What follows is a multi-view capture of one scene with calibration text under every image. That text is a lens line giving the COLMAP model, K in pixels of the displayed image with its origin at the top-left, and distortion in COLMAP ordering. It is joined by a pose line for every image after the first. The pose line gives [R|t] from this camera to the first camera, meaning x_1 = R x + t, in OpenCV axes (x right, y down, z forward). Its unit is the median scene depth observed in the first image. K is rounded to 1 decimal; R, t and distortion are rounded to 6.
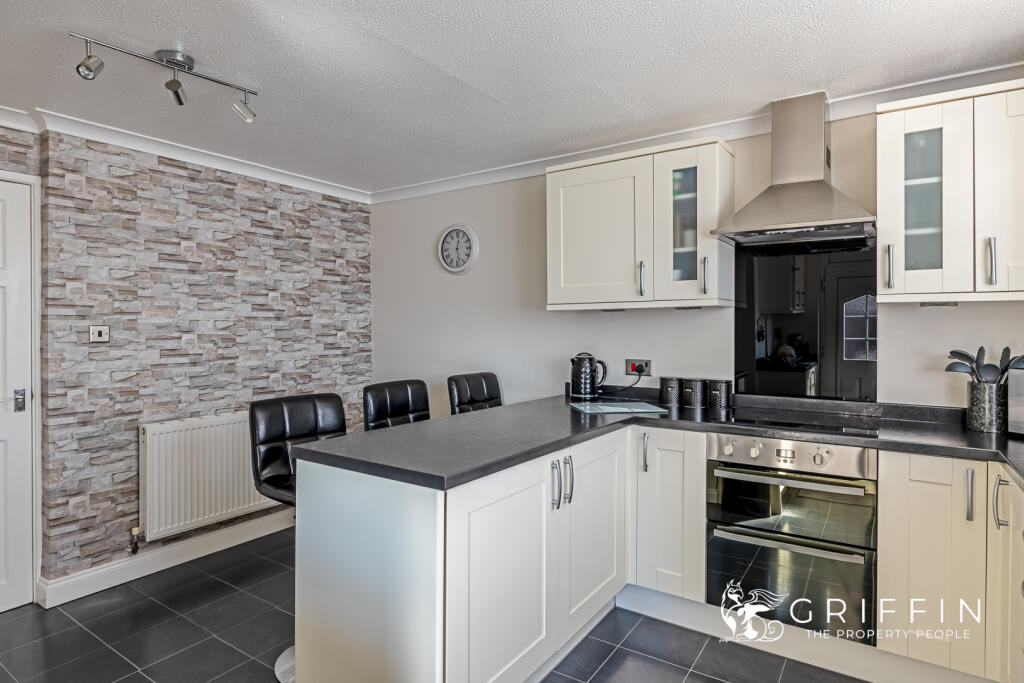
lens RADIAL K [[567.5, 0, 493.2], [0, 567.5, 328.1], [0, 0, 1]] dist [-0.002923, -0.000704]
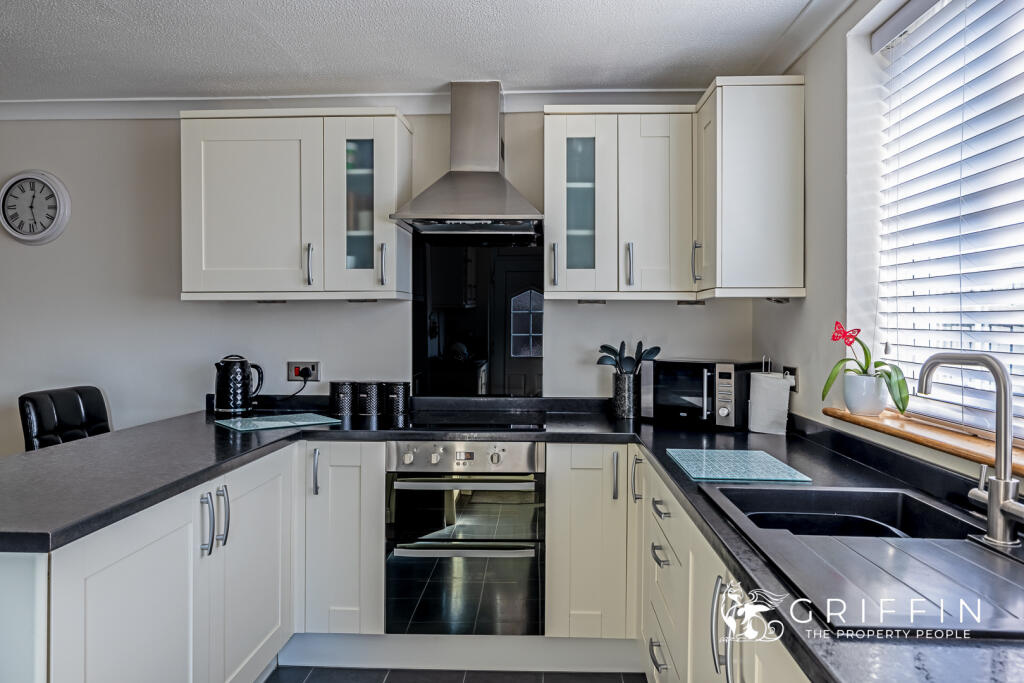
lens RADIAL K [[693.9, 0, 515.9], [0, 693.9, 323.7], [0, 0, 1]] dist [0.005343, -0.000164]
pose [[0.843865, 0.001430, 0.536554, -0.030683], [-0.001427, 0.999999, -0.000420, -0.000104], [-0.536554, -0.000412, 0.843866, -0.023705]]
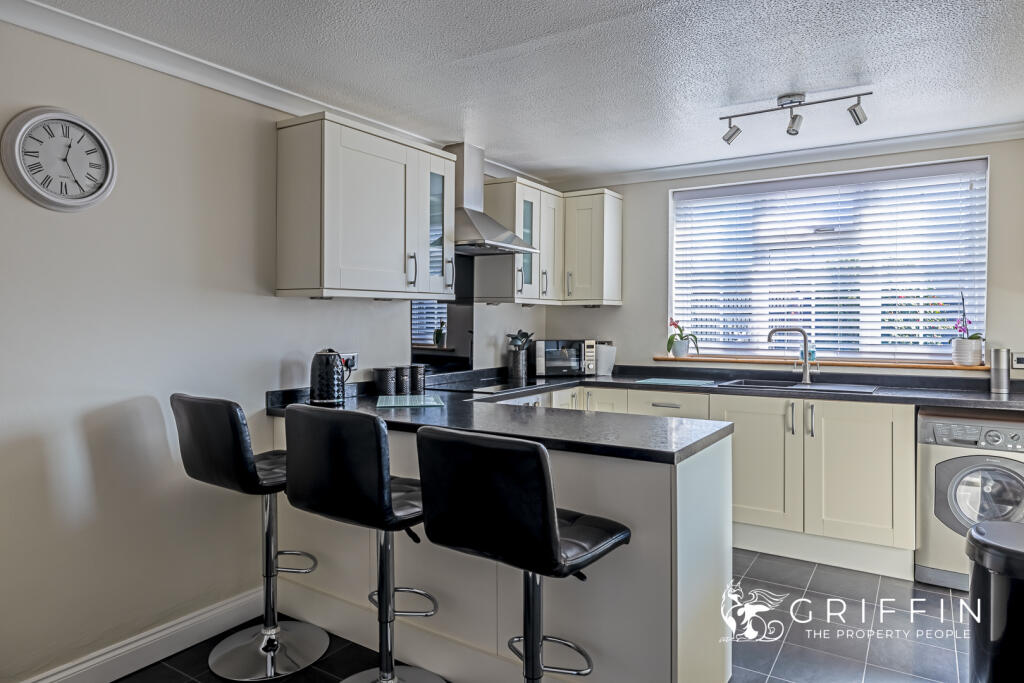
lens RADIAL K [[650.7, 0, 500.2], [0, 650.7, 319.6], [0, 0, 1]] dist [0.003930, -0.000658]
pose [[-0.031713, -0.003025, 0.999492, -0.952936], [-0.002625, 0.999992, 0.002944, -0.003020], [-0.999494, -0.002530, -0.031720, 0.938670]]
